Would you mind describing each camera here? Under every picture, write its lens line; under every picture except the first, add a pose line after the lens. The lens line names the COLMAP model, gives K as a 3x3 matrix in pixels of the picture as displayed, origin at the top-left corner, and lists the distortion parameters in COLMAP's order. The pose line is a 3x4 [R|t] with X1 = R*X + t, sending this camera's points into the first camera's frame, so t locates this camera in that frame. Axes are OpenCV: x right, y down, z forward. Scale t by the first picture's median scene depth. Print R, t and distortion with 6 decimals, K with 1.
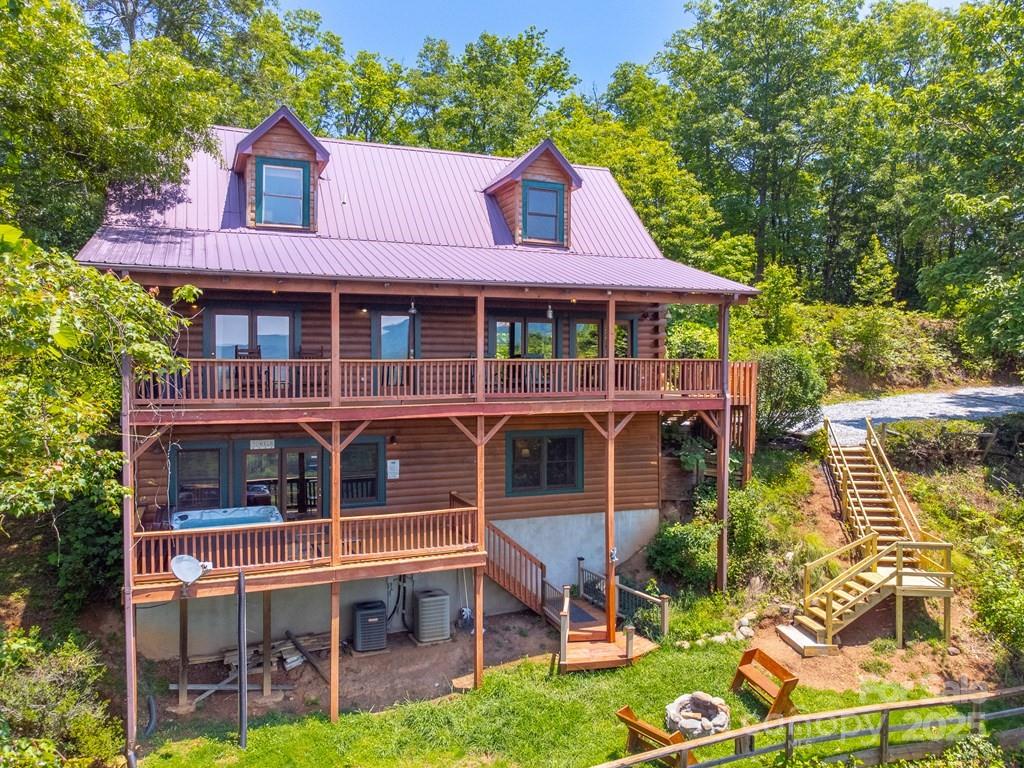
lens RADIAL K [[759.5, 0, 468.0], [0, 759.5, 389.9], [0, 0, 1]] dist [0.017147, -0.001326]
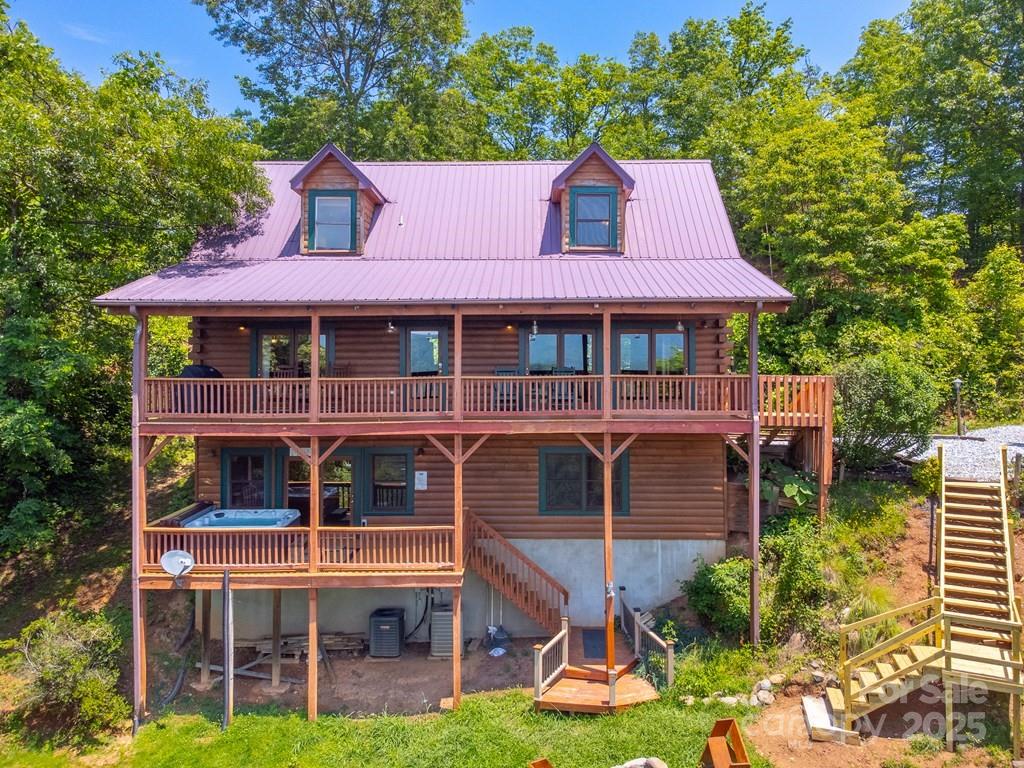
lens RADIAL K [[759.5, 0, 515.5], [0, 759.5, 356.7], [0, 0, 1]] dist [0.017147, -0.001326]
pose [[0.928924, -0.003662, -0.370252, 0.409572], [-0.007066, 0.999594, -0.027614, -0.036323], [0.370202, 0.028268, 0.928521, 0.091080]]
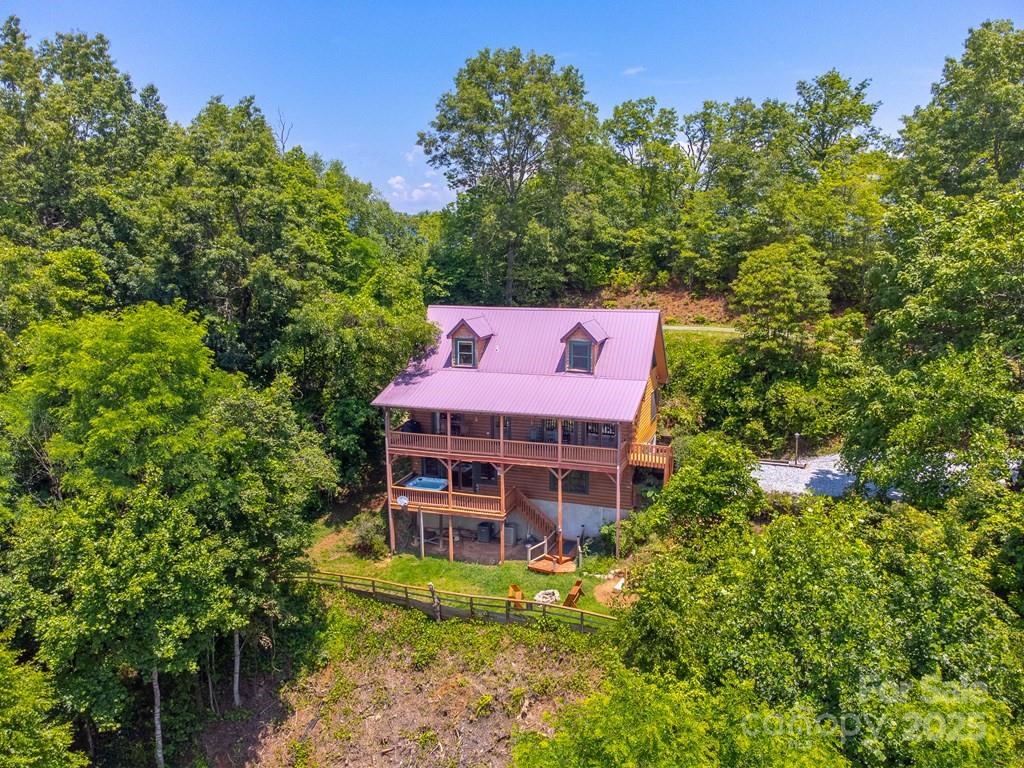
lens RADIAL K [[759.5, 0, 503.8], [0, 759.5, 381.6], [0, 0, 1]] dist [0.017147, -0.001326]
pose [[0.756493, 0.110795, -0.644548, 1.430471], [-0.006829, 0.986830, 0.161617, -0.565438], [0.653966, -0.117860, 0.747287, -0.738485]]
